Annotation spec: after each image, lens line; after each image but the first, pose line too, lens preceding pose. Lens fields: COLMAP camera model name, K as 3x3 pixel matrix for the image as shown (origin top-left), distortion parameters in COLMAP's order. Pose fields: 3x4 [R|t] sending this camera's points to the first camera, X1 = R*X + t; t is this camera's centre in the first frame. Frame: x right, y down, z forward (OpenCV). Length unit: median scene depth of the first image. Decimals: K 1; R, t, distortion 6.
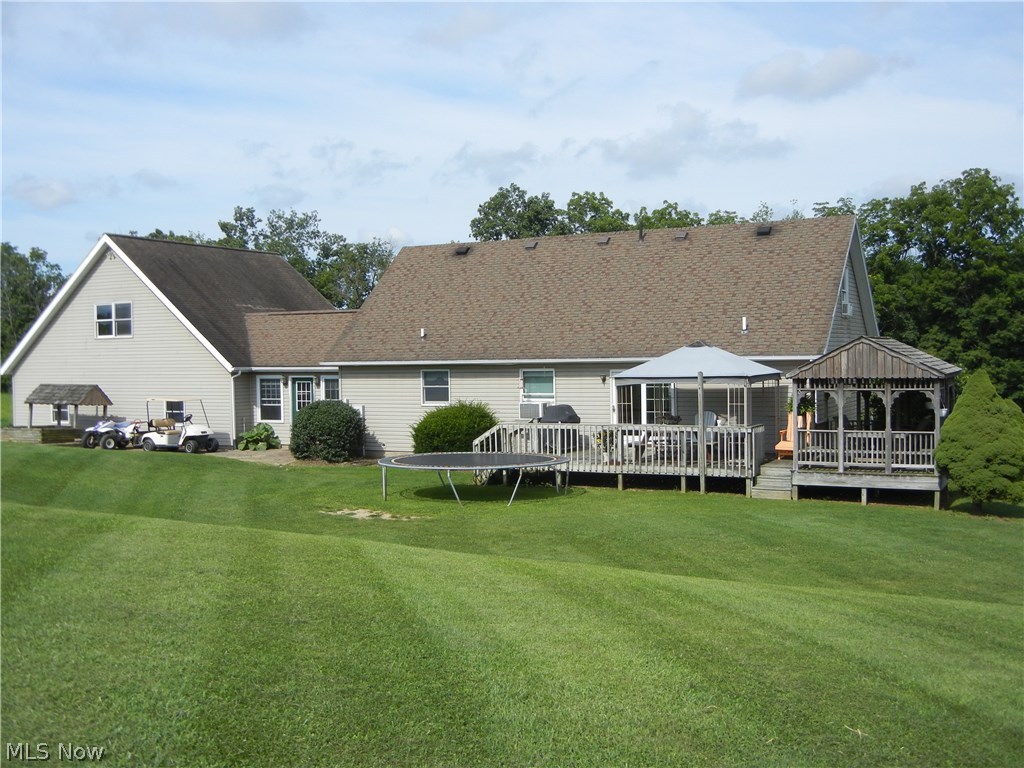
lens RADIAL K [[1076.0, 0, 512.0], [0, 1076.0, 384.0], [0, 0, 1]] dist [-0.019852, -0.001550]
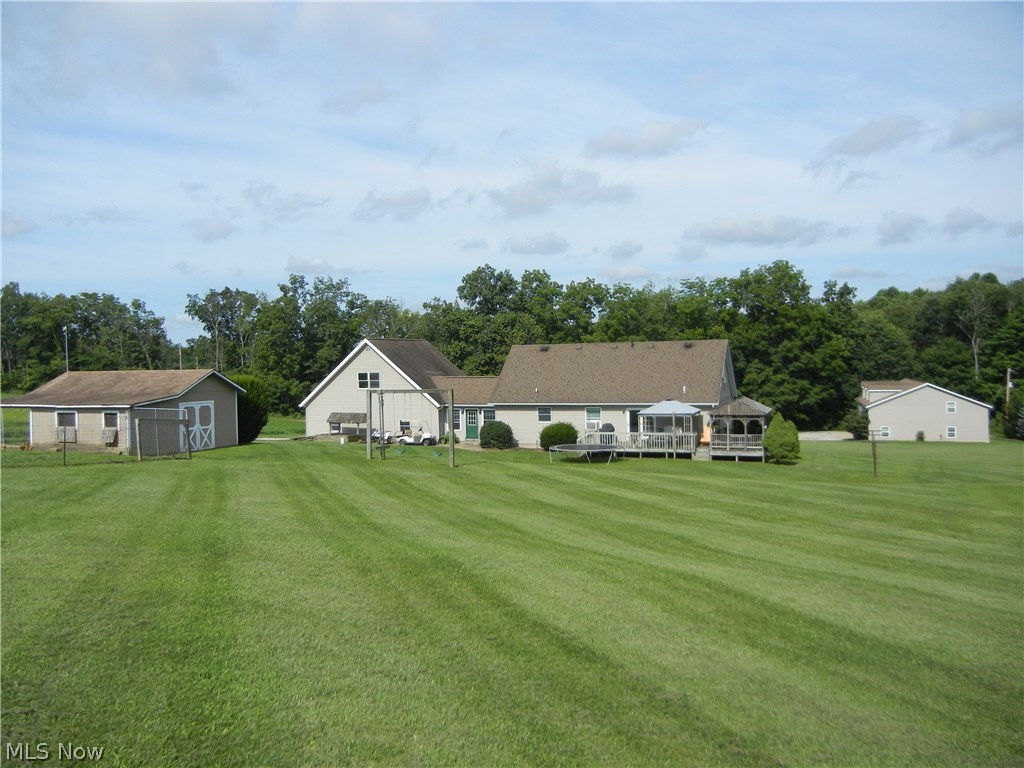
lens RADIAL K [[882.8, 0, 512.0], [0, 882.8, 384.0], [0, 0, 1]] dist [-0.003463, -0.001016]
pose [[0.993952, -0.007182, 0.109582, -0.302720], [0.006928, 0.999972, 0.002699, -0.059548], [-0.109598, -0.001923, 0.993974, -0.726482]]
